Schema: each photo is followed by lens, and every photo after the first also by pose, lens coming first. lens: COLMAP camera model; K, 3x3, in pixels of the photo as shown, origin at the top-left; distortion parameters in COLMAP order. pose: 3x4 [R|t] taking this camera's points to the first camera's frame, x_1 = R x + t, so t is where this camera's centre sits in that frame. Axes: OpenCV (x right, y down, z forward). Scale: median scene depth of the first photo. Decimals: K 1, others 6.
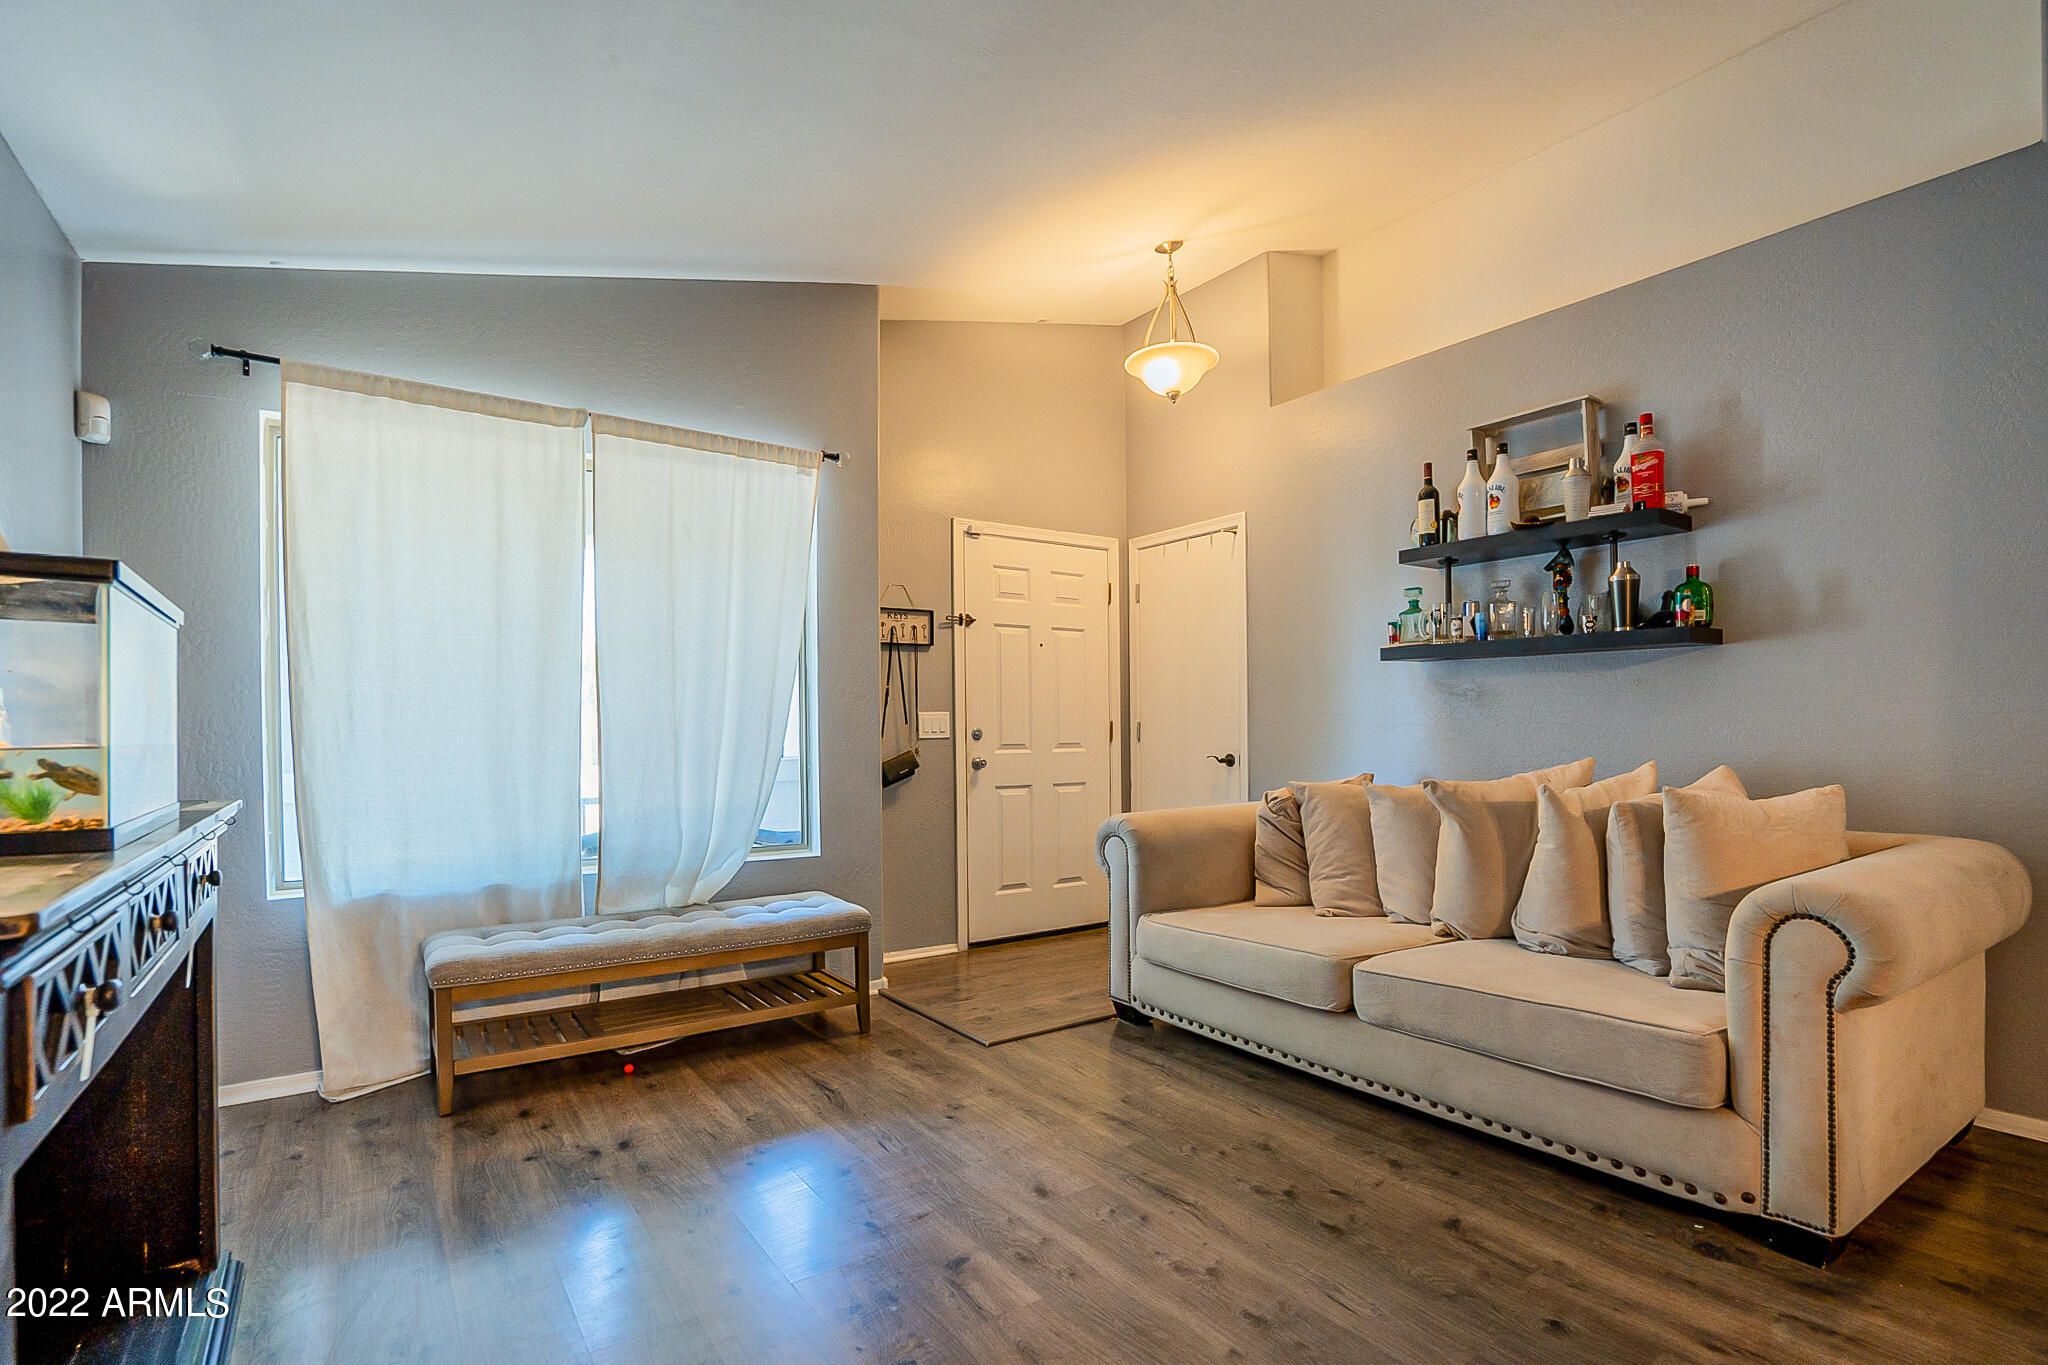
lens RADIAL K [[966.5, 0, 1019.4], [0, 966.5, 726.0], [0, 0, 1]] dist [-0.067520, 0.026058]
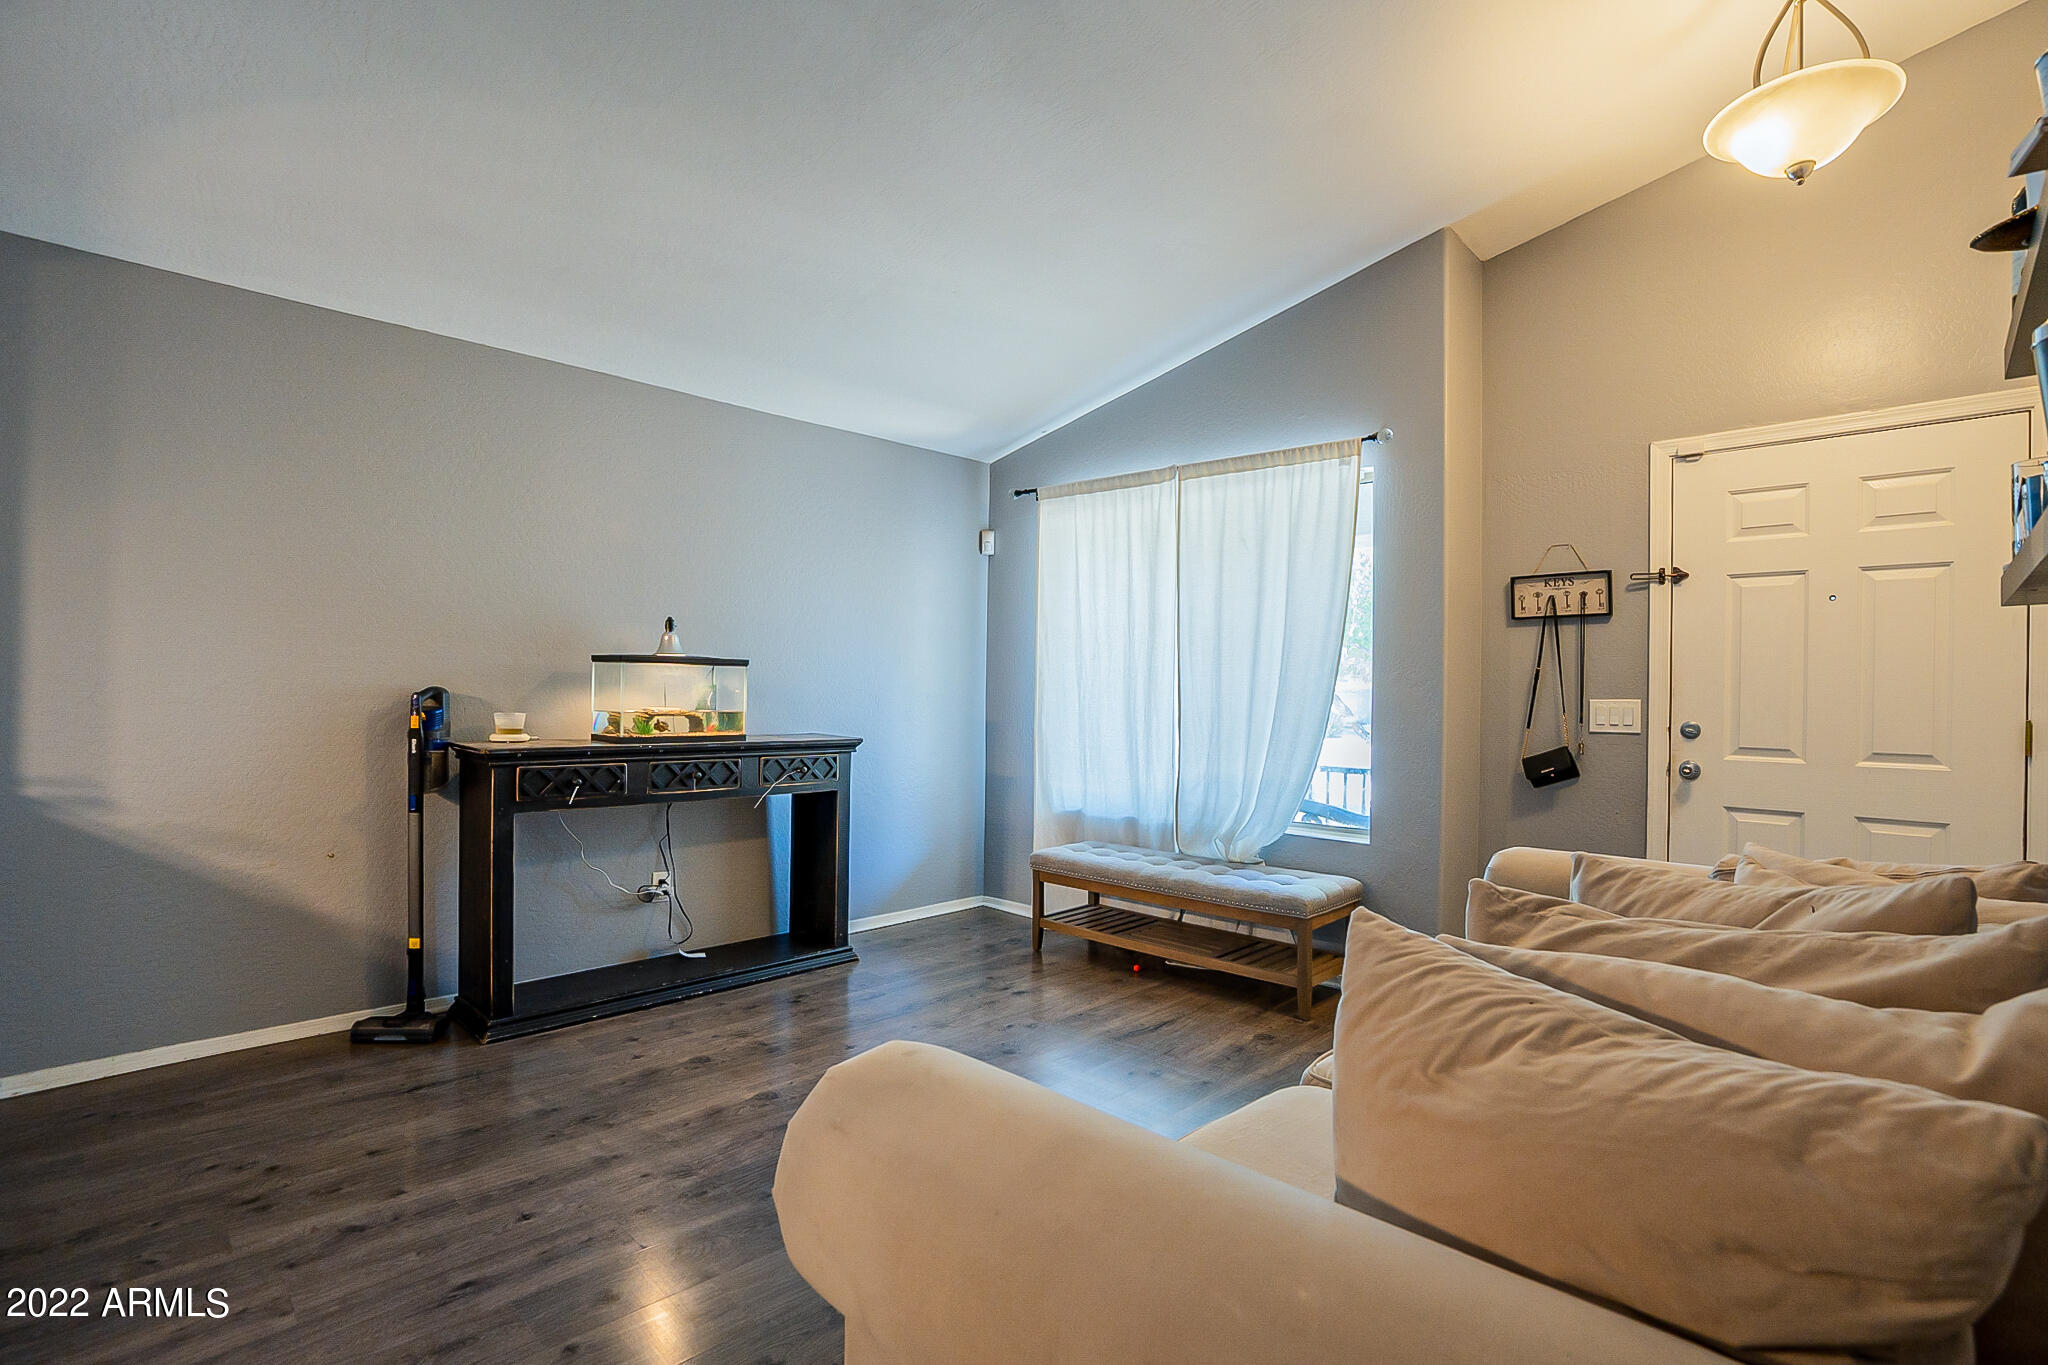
lens RADIAL K [[972.6, 0, 1024.0], [0, 972.6, 682.5], [0, 0, 1]] dist [-0.043218, 0.000694]
pose [[0.195286, 0.002600, -0.980743, 0.819743], [-0.012935, 0.999916, 0.000076, -0.031593], [0.980661, 0.012671, 0.195303, 0.542777]]
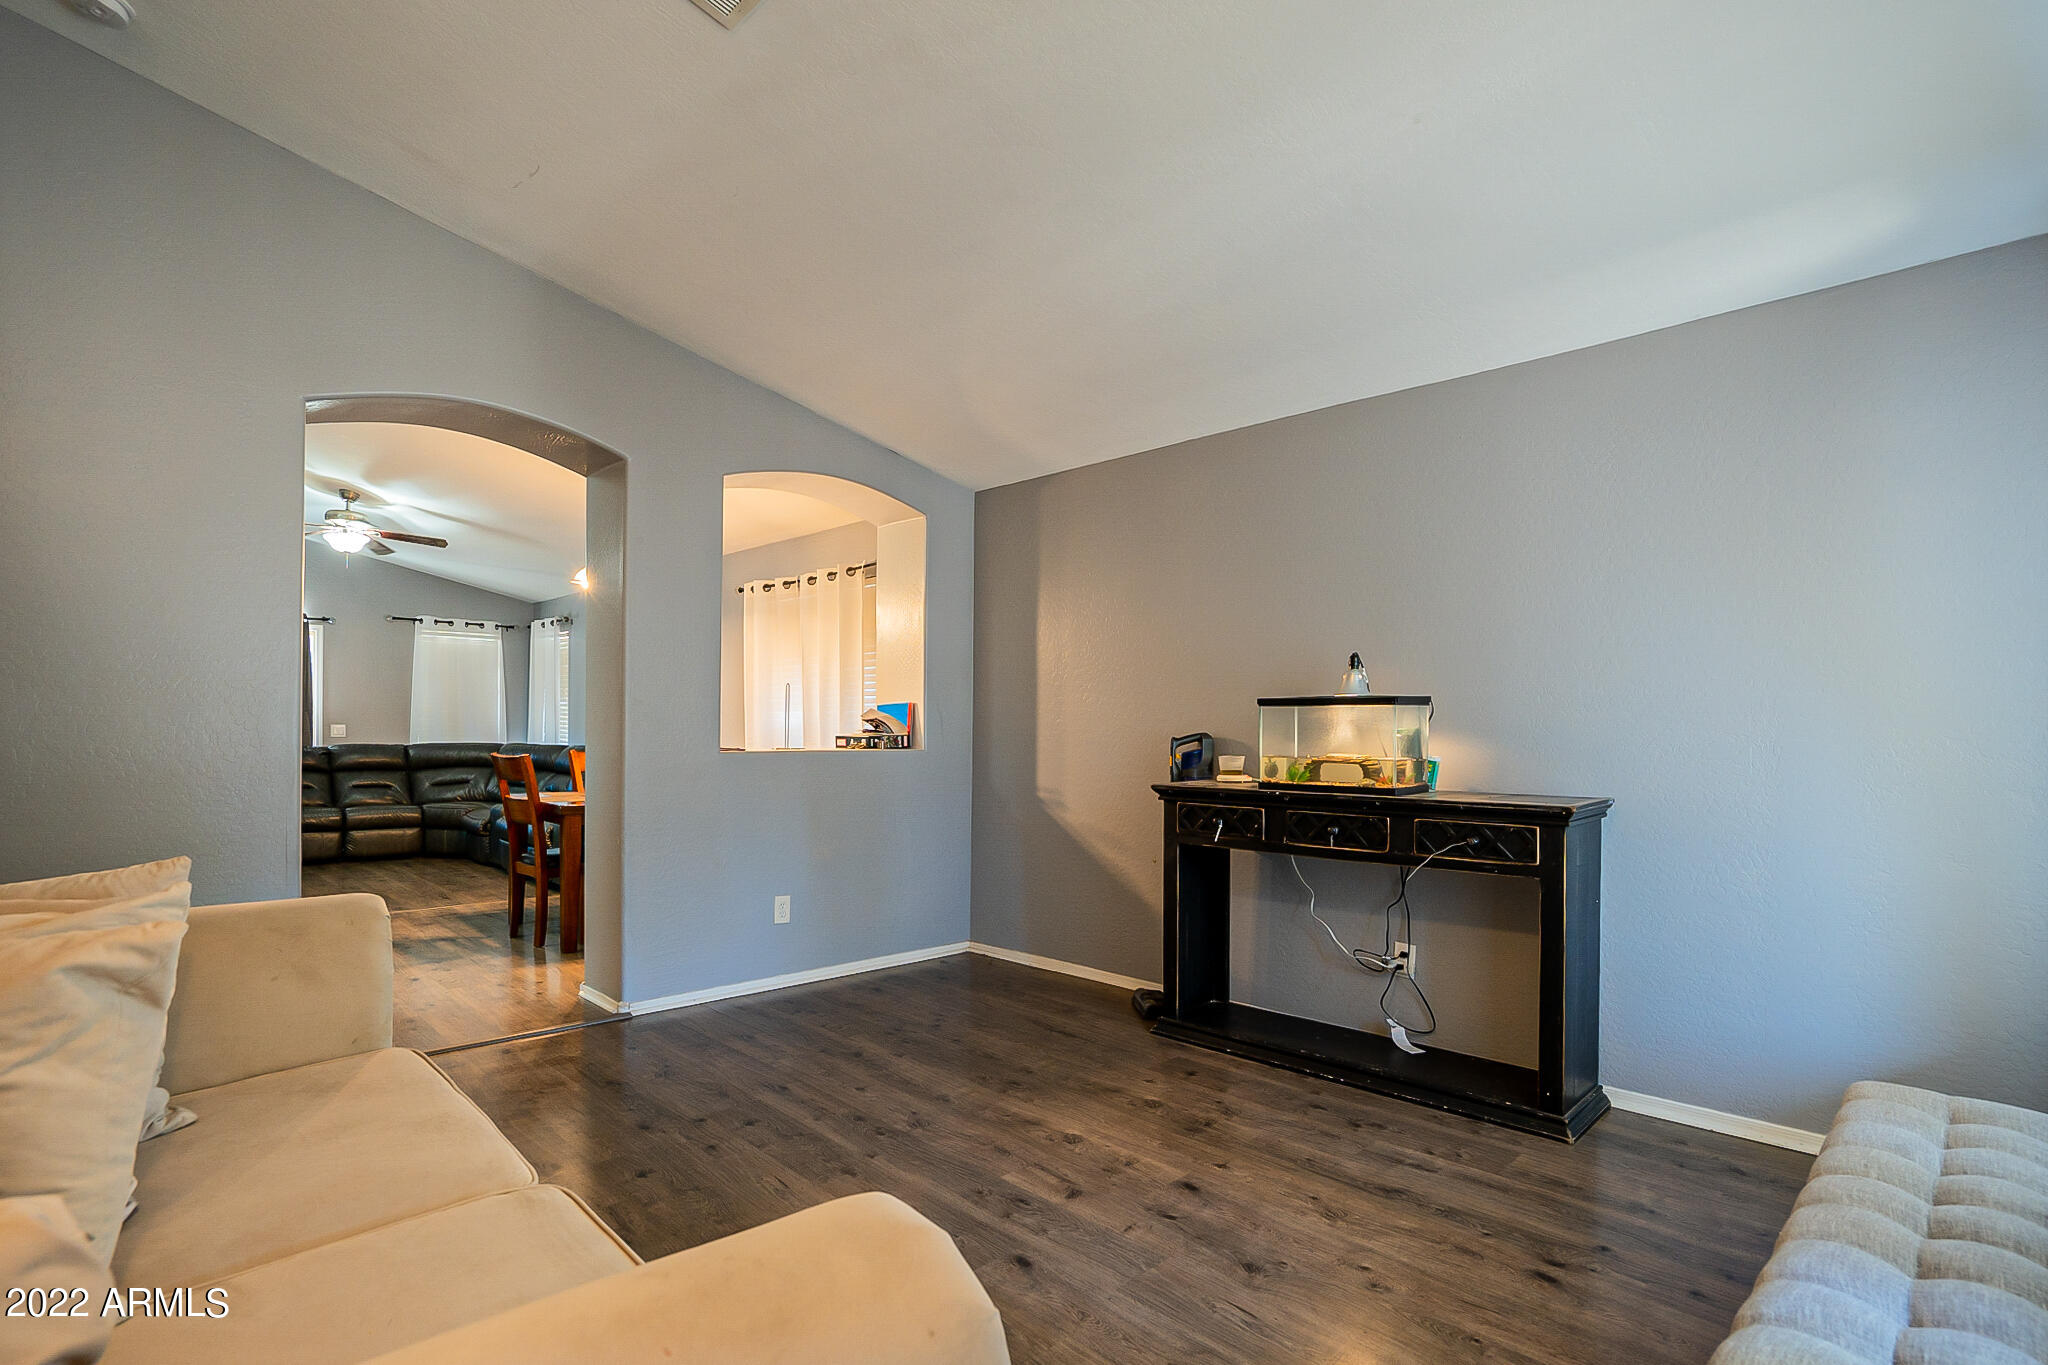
lens RADIAL K [[1006.7, 0, 1040.1], [0, 1006.7, 733.0], [0, 0, 1]] dist [-0.043162, 0.000226]
pose [[-0.984971, 0.002378, -0.172706, 0.119746], [0.002098, 0.999996, 0.001804, -0.021243], [0.172710, 0.001414, -0.984972, 1.352132]]
